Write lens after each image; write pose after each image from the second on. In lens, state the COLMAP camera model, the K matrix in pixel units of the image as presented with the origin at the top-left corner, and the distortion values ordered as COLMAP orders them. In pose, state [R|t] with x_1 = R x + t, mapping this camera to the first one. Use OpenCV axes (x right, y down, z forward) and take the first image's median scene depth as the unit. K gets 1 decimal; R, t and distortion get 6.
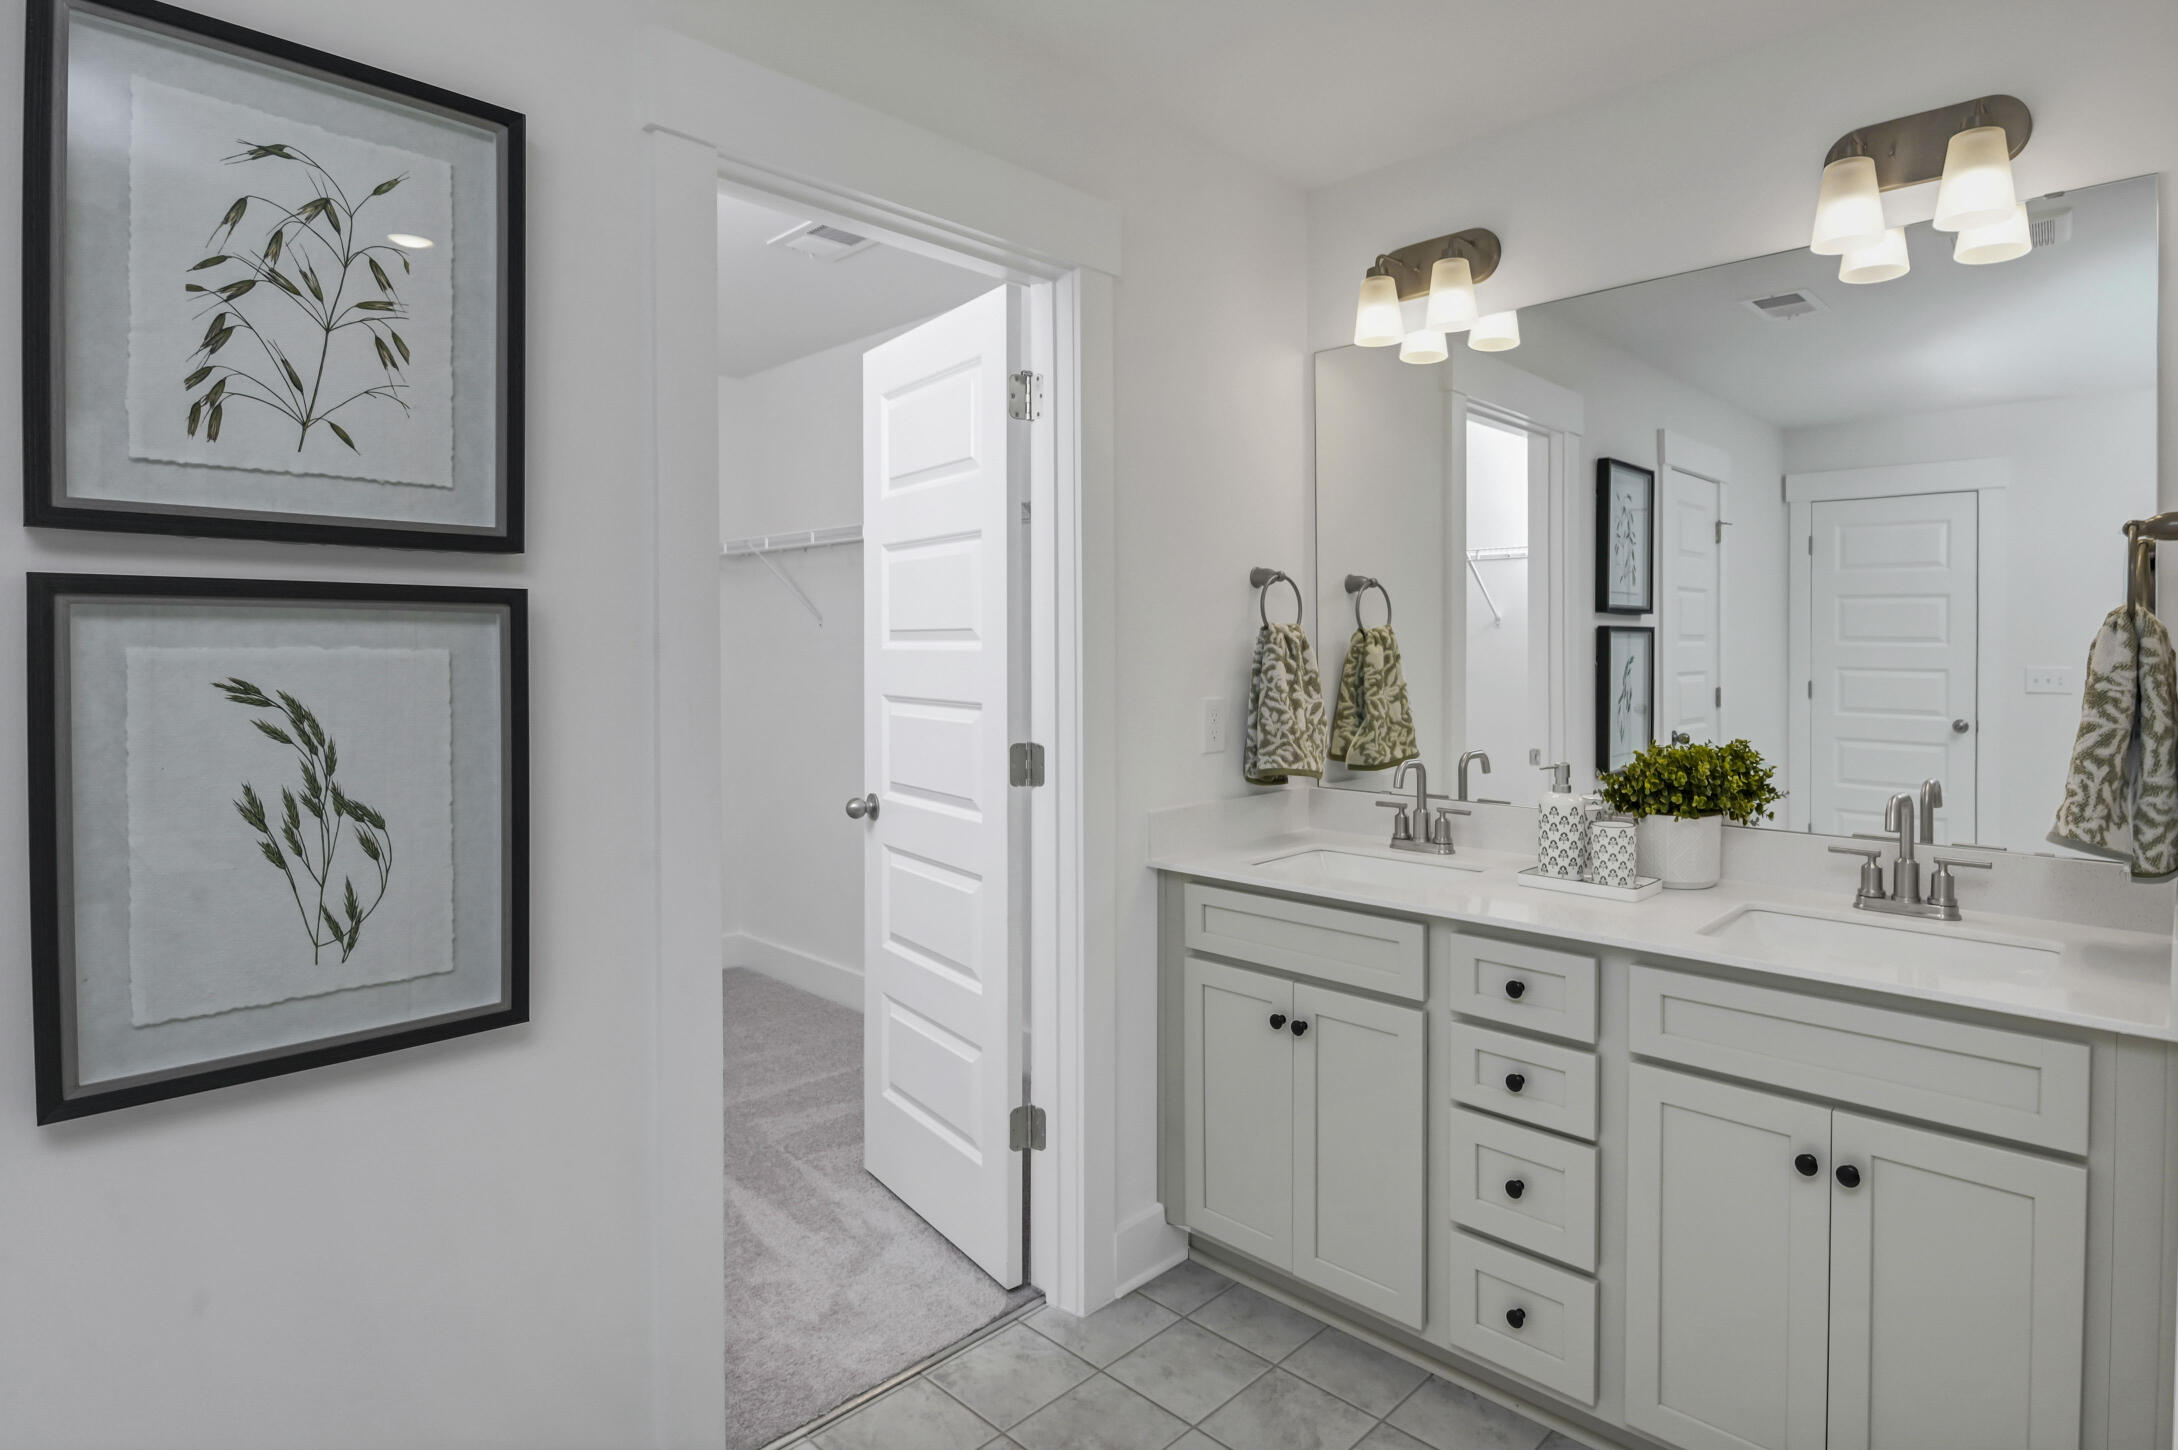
lens RADIAL K [[1158.0, 0, 1161.8], [0, 1158.0, 663.4], [0, 0, 1]] dist [-0.004211, -0.001656]
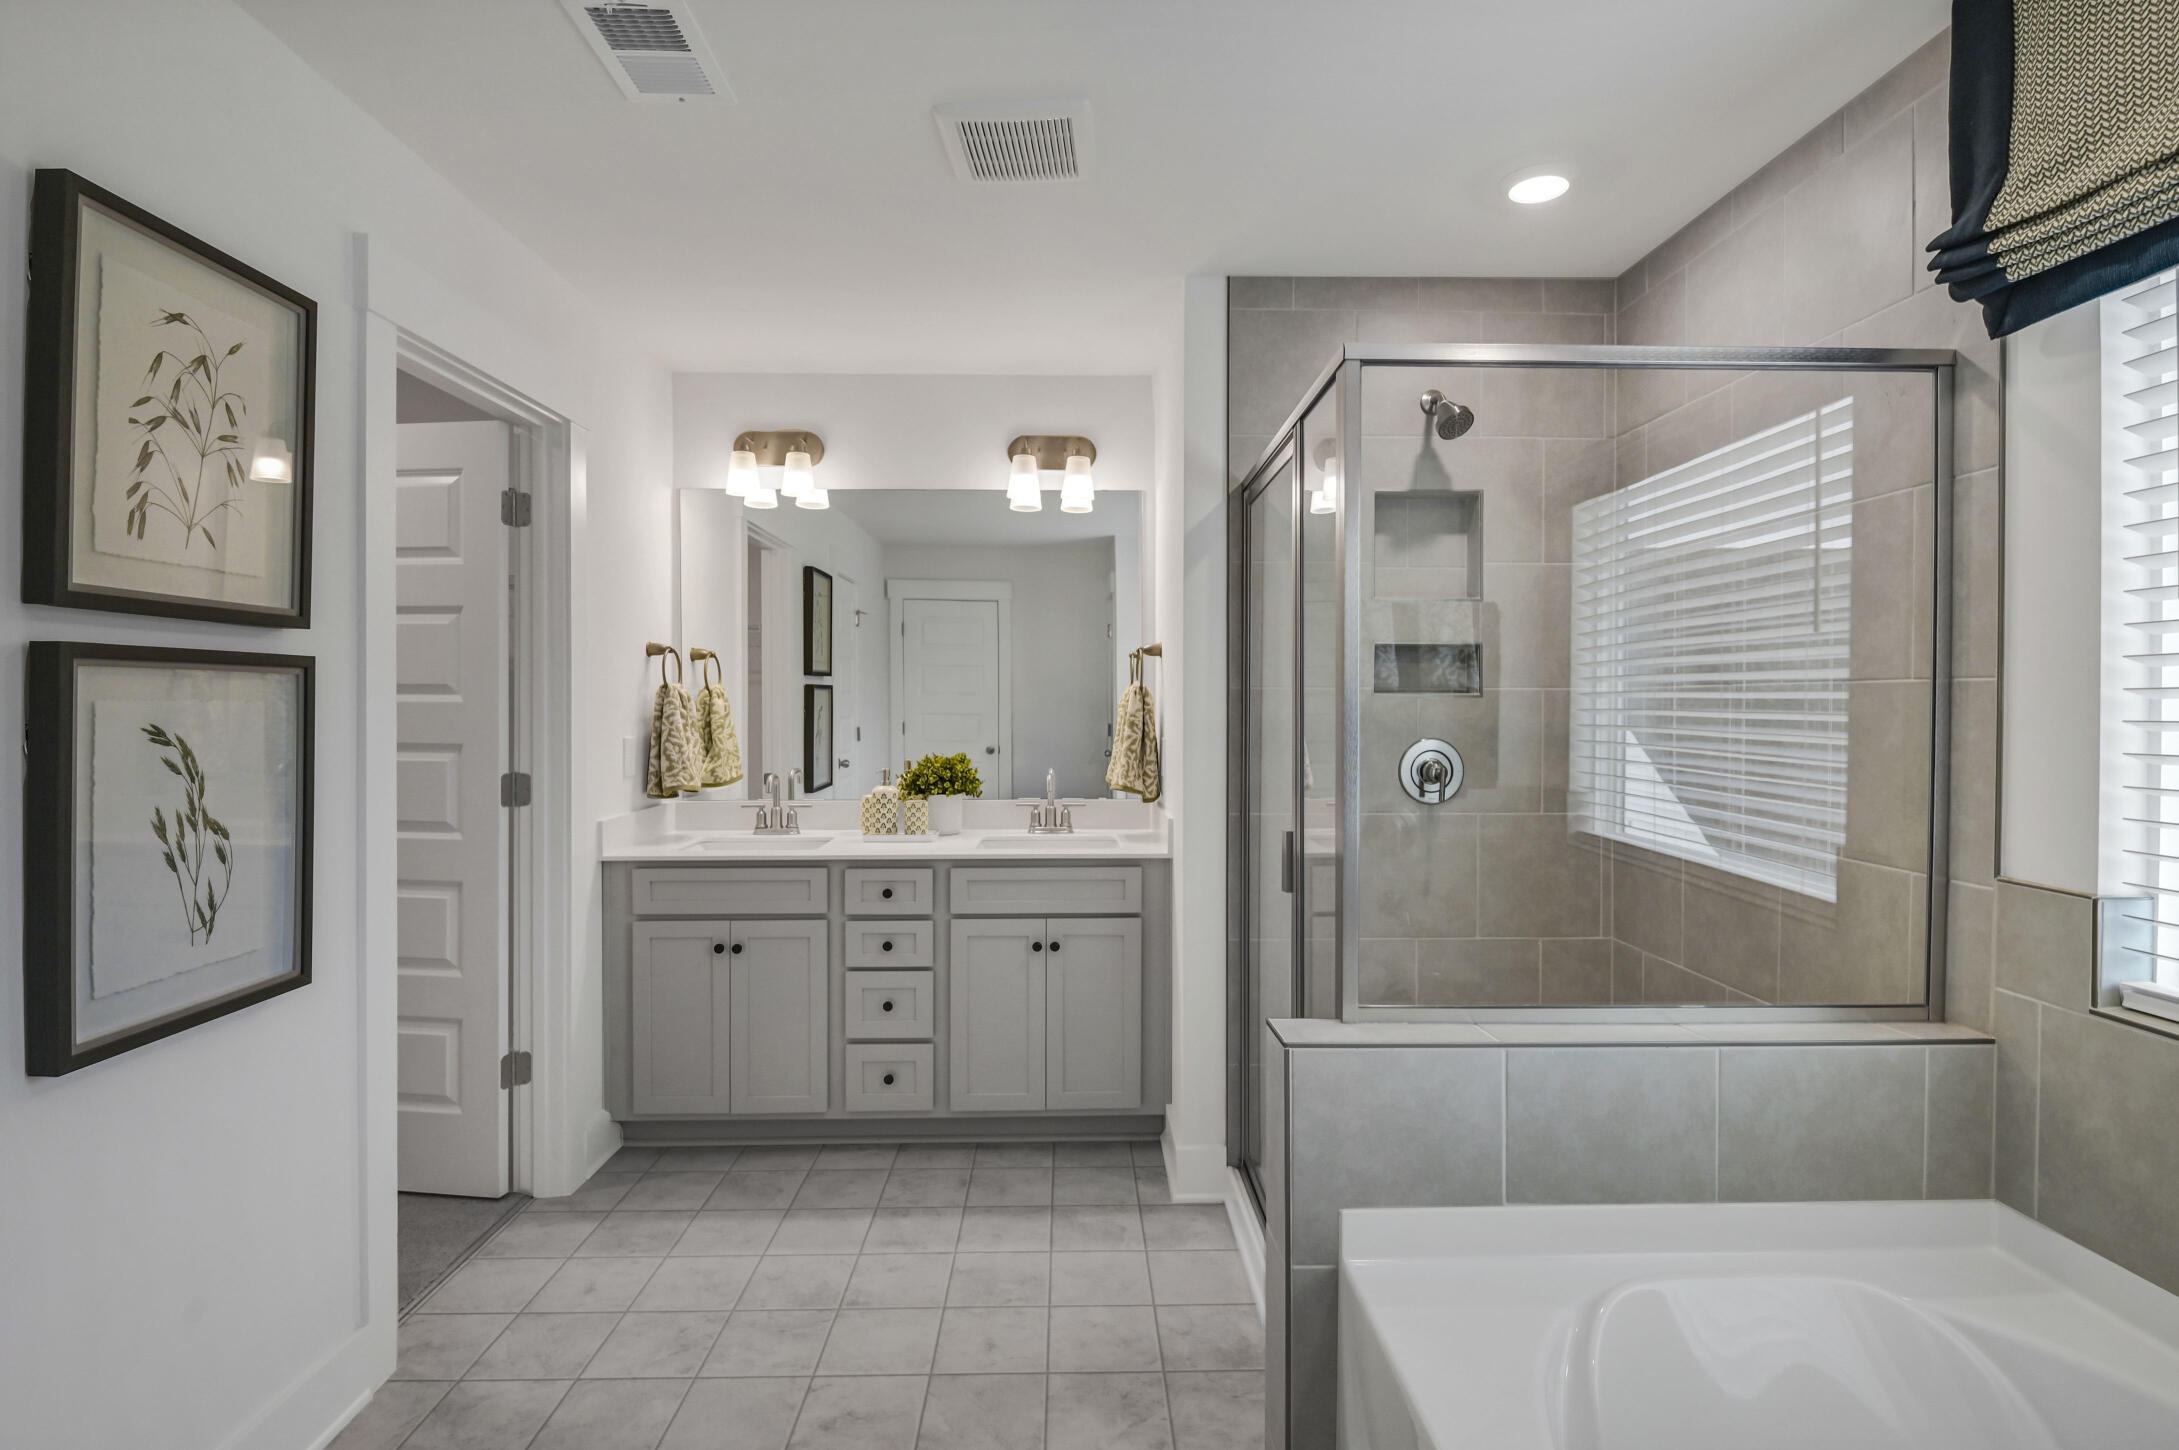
lens RADIAL K [[1063.6, 0, 1095.2], [0, 1063.6, 709.5], [0, 0, 1]] dist [-0.000016, -0.000665]
pose [[0.721990, -0.003795, 0.691893, -0.433599], [0.006546, 0.999978, -0.001346, 0.002529], [-0.691873, 0.005501, 0.721999, -0.293046]]
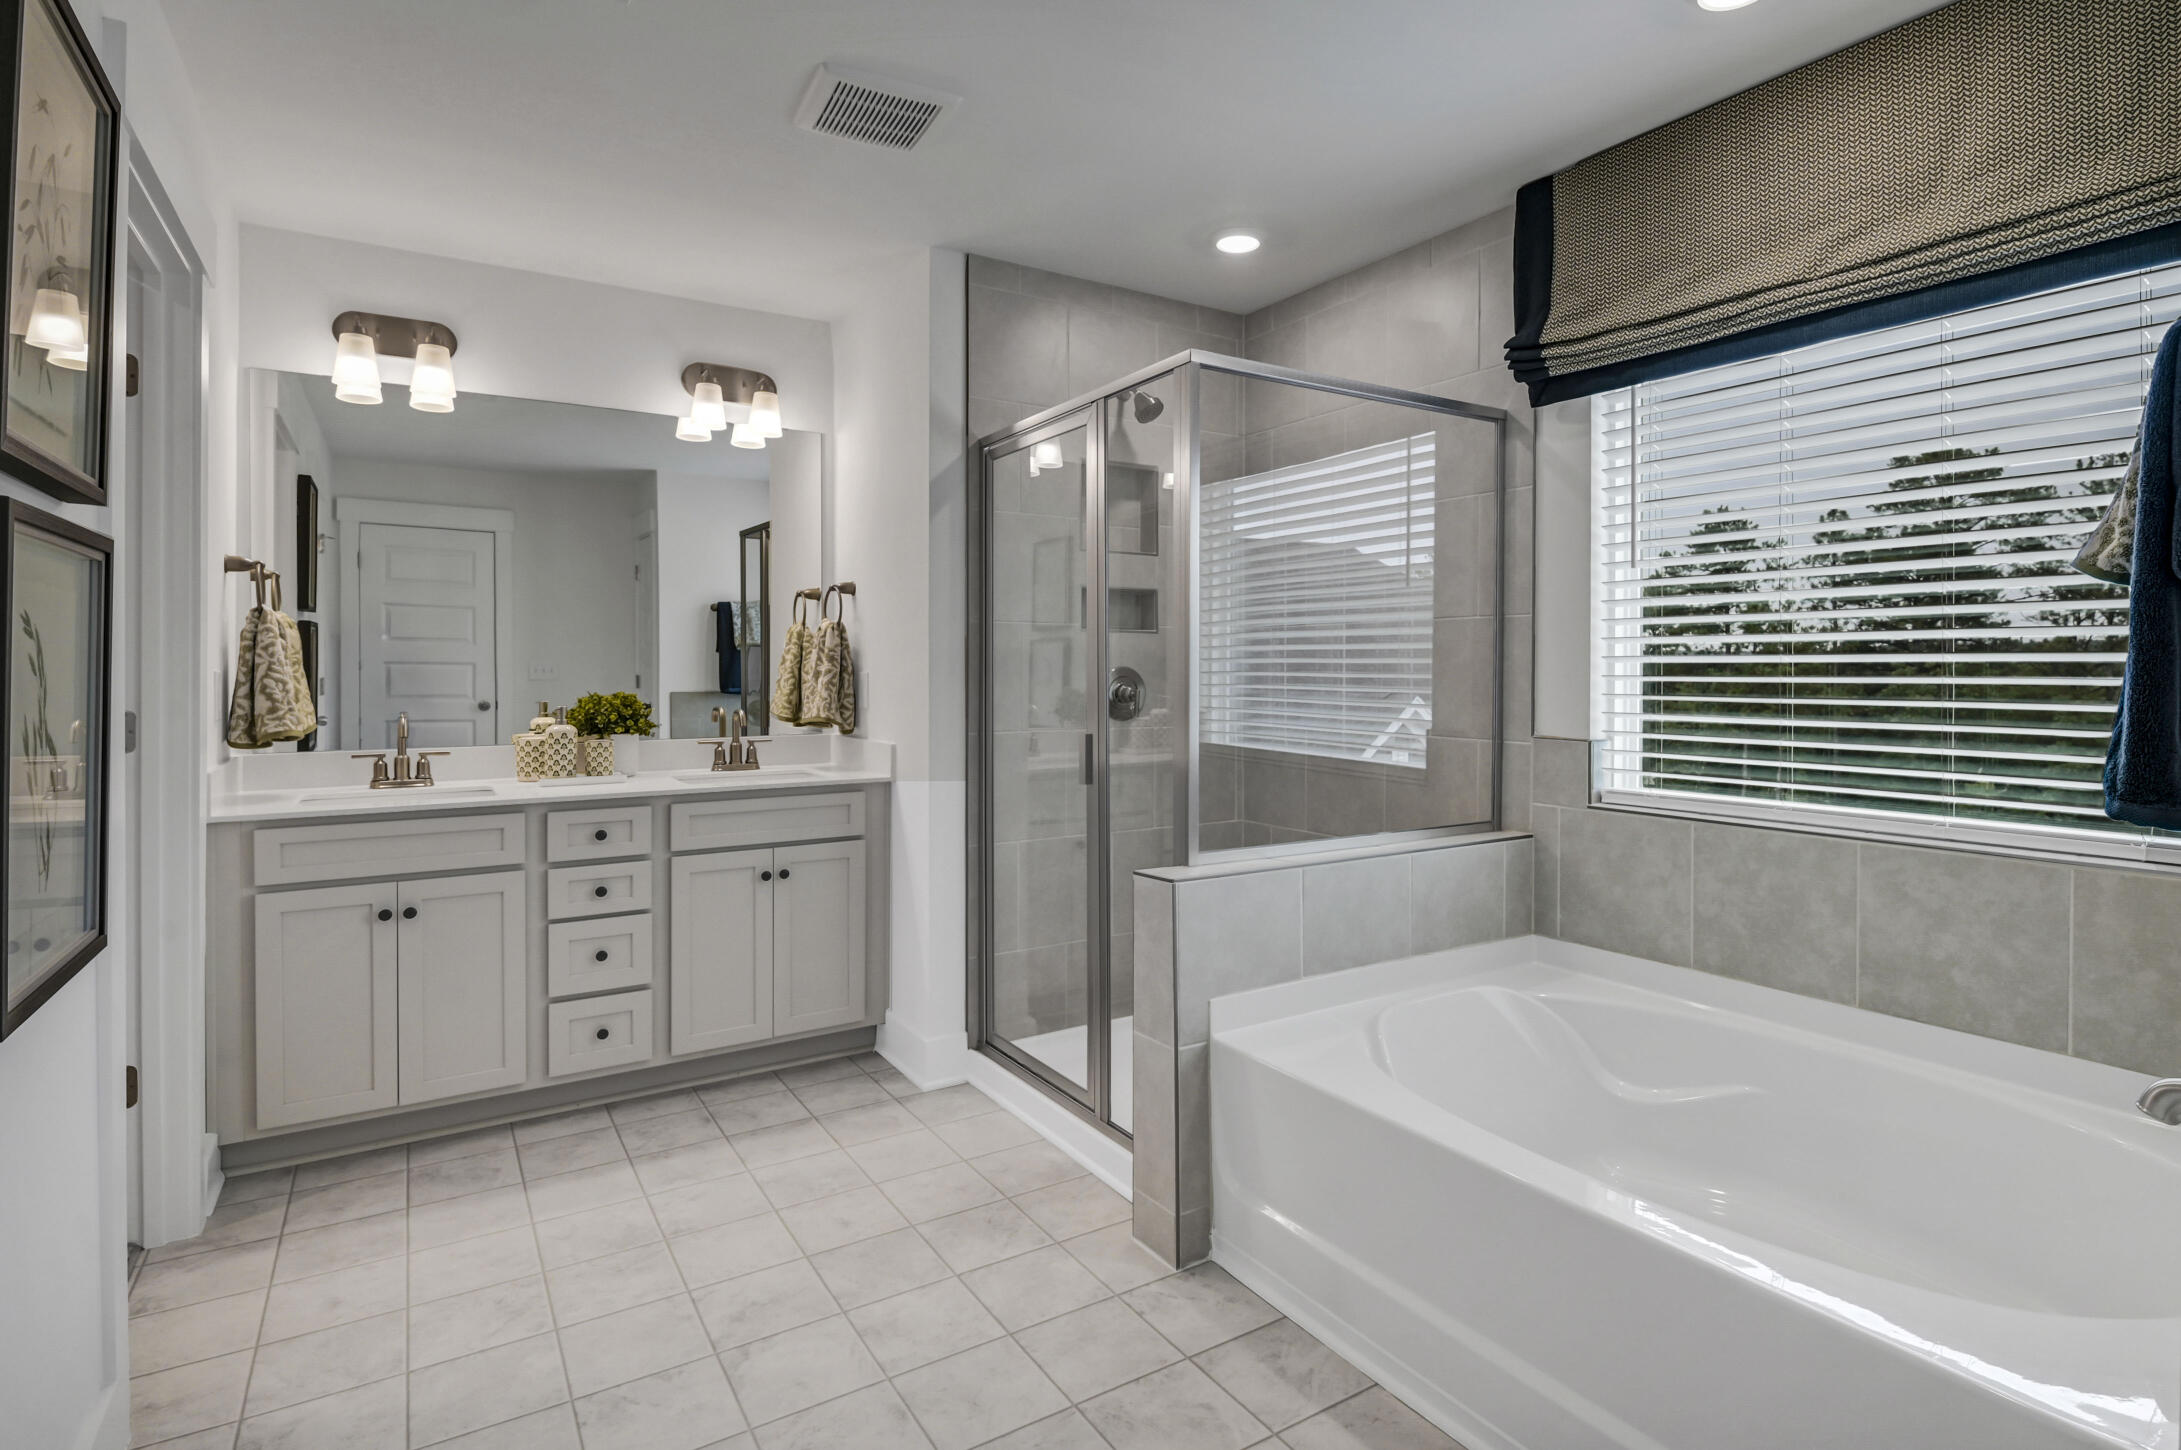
lens RADIAL K [[1098.3, 0, 1117.8], [0, 1098.3, 672.4], [0, 0, 1]] dist [0.025842, -0.018230]
pose [[0.264830, -0.004129, 0.964286, -0.752278], [0.008851, 0.999959, 0.001850, 0.037127], [-0.964255, 0.008045, 0.264856, -0.101946]]
